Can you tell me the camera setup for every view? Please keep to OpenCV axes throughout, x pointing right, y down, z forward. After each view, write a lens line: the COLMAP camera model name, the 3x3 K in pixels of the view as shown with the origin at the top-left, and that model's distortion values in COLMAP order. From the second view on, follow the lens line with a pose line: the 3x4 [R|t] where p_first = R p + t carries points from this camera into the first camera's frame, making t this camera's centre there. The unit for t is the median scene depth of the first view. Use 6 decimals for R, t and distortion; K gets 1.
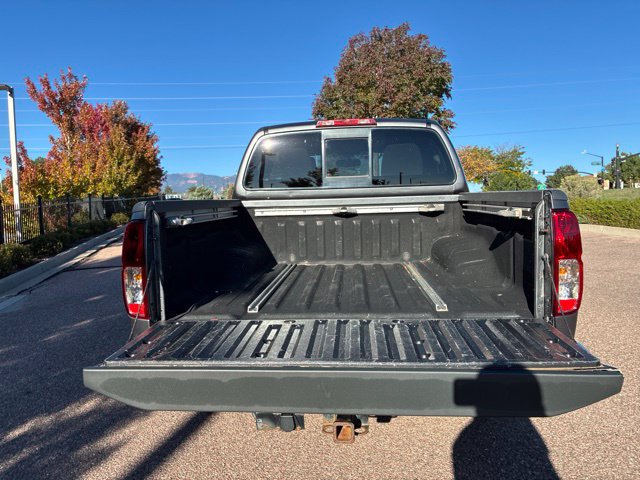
lens RADIAL K [[486.8, 0, 316.0], [0, 486.8, 225.8], [0, 0, 1]] dist [0.039357, -0.049649]
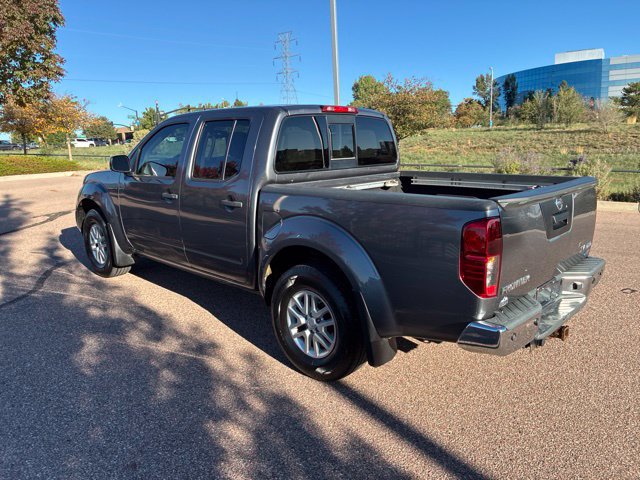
lens RADIAL K [[486.8, 0, 315.8], [0, 486.8, 243.8], [0, 0, 1]] dist [0.039357, -0.049649]
pose [[0.633448, -0.145929, 0.759900, -0.853376], [0.043410, 0.987211, 0.153395, -0.080741], [-0.772567, -0.064181, 0.631681, 0.319145]]
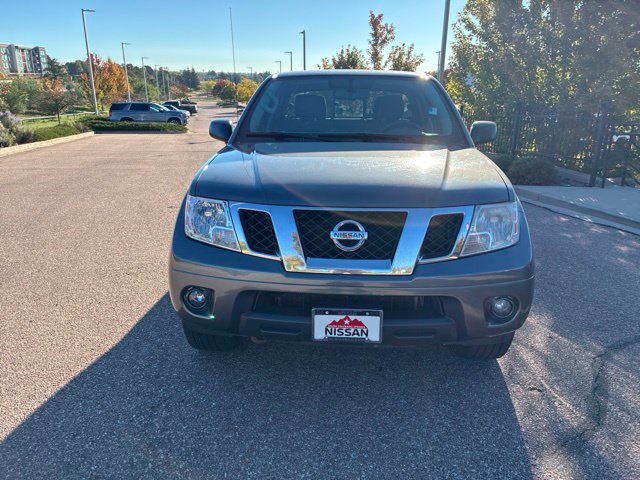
lens RADIAL K [[486.8, 0, 319.2], [0, 486.8, 243.1], [0, 0, 1]] dist [0.039357, -0.049649]
pose [[-0.999454, 0.028549, -0.016604, 0.198284], [0.021125, 0.939087, 0.343031, -0.257607], [0.025386, 0.342493, -0.939177, 2.573058]]
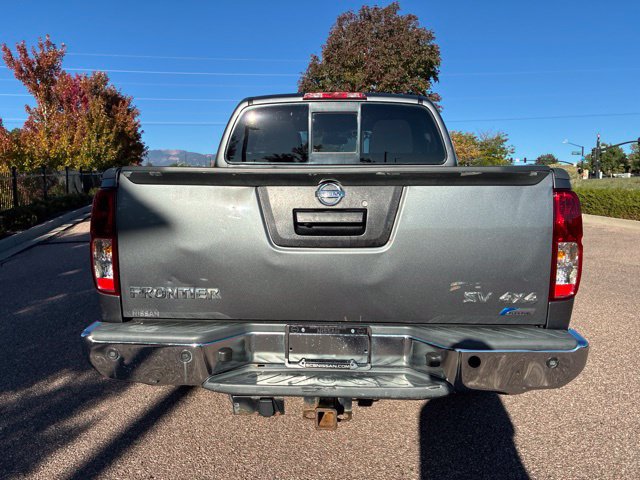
lens RADIAL K [[486.8, 0, 313.9], [0, 486.8, 226.9], [0, 0, 1]] dist [0.039357, -0.049649]
pose [[0.999077, 0.027435, 0.033037, -0.003106], [-0.028750, 0.998786, 0.040007, 0.006301], [-0.031900, -0.040920, 0.998653, 0.029986]]
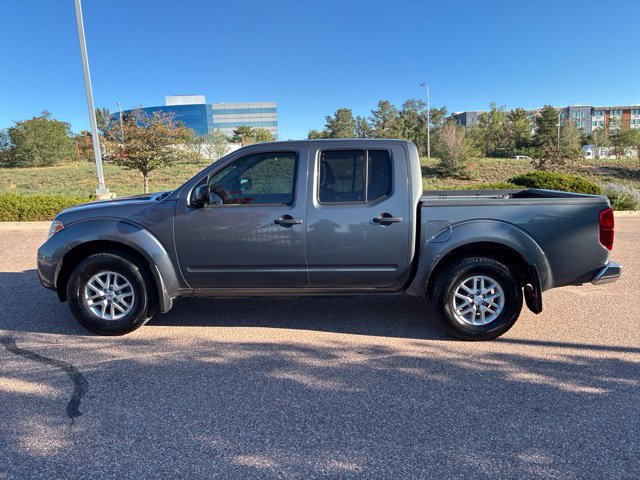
lens RADIAL K [[486.8, 0, 312.9], [0, 486.8, 235.8], [0, 0, 1]] dist [0.039357, -0.049649]
pose [[-0.056180, -0.113892, 0.991903, -1.365308], [0.078080, 0.989929, 0.118088, -0.132492], [-0.995363, 0.084083, -0.046722, 1.341524]]
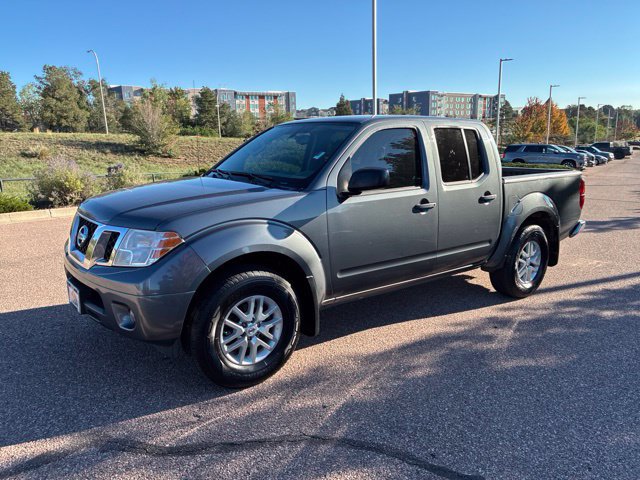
lens RADIAL K [[486.8, 0, 309.8], [0, 486.8, 242.8], [0, 0, 1]] dist [0.039357, -0.049649]
pose [[-0.668982, -0.124348, 0.732804, -0.806413], [0.067560, 0.971653, 0.226554, -0.217108], [-0.740202, 0.201069, -0.641617, 2.262137]]
